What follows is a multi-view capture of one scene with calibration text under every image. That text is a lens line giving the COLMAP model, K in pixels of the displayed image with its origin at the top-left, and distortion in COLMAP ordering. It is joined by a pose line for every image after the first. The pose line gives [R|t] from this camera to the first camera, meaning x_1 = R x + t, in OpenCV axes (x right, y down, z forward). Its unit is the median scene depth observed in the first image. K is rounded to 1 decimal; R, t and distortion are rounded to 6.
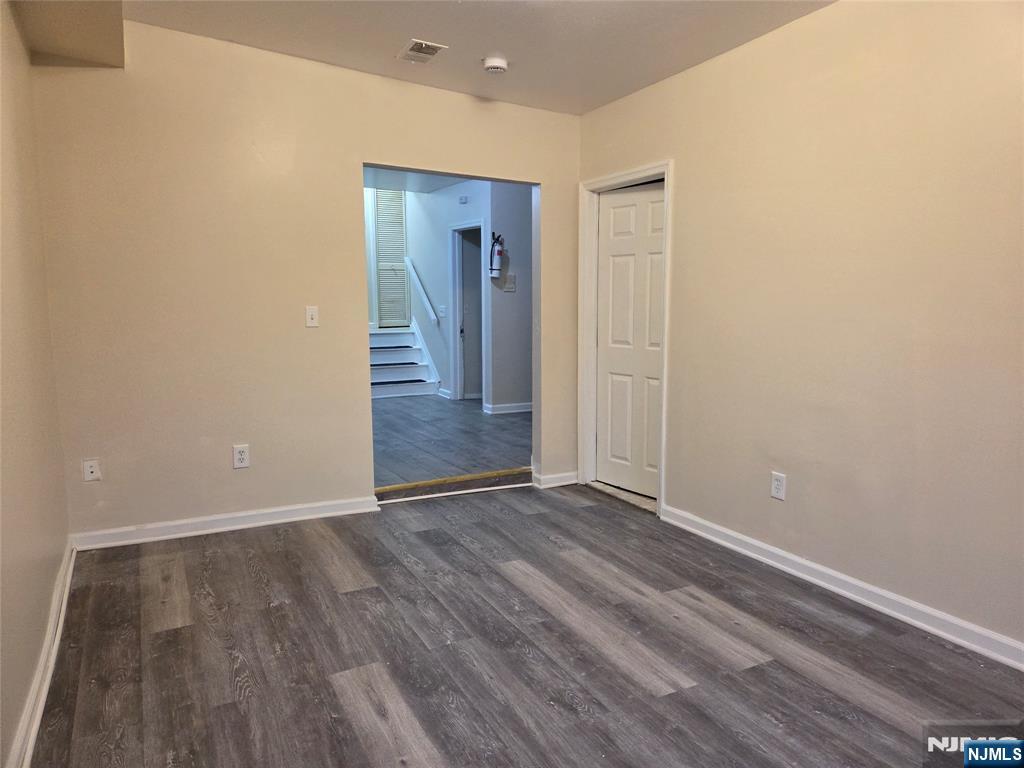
lens RADIAL K [[681.3, 0, 512.3], [0, 681.3, 384.6], [0, 0, 1]] dist [-0.000341, -0.001427]
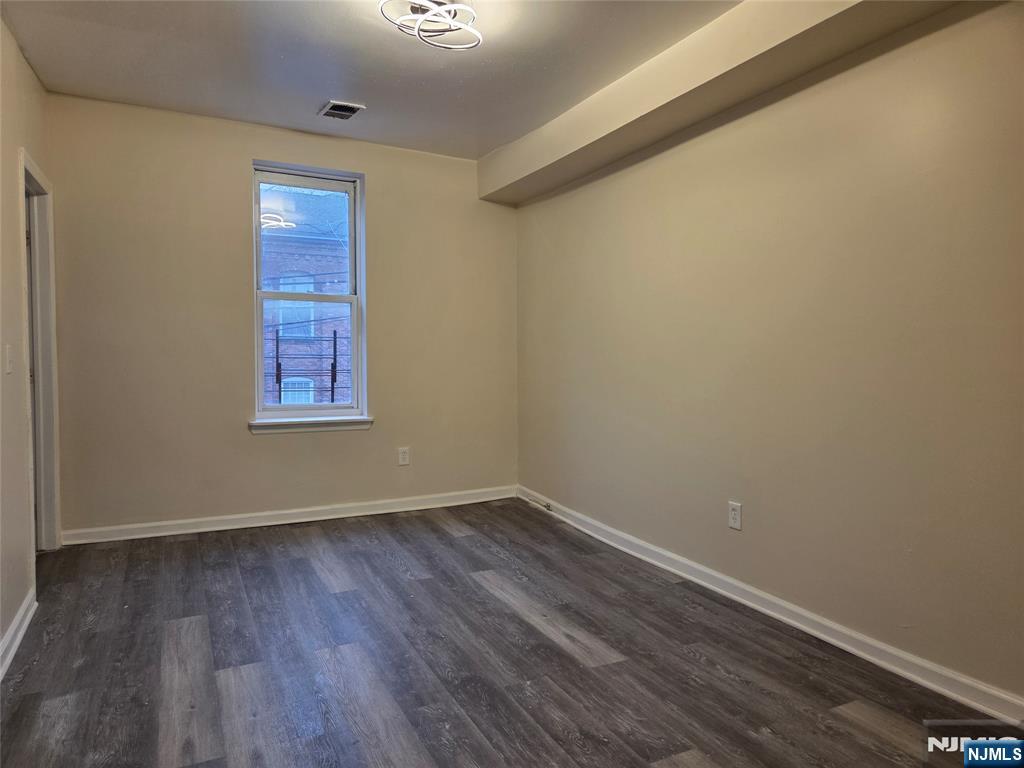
lens RADIAL K [[681.3, 0, 512.7], [0, 681.3, 383.7], [0, 0, 1]] dist [-0.000341, -0.001427]
pose [[-0.999318, -0.011706, 0.035022, -0.101599], [-0.005395, 0.984530, 0.175133, -0.214371], [-0.036530, 0.174824, -0.983922, 1.912439]]
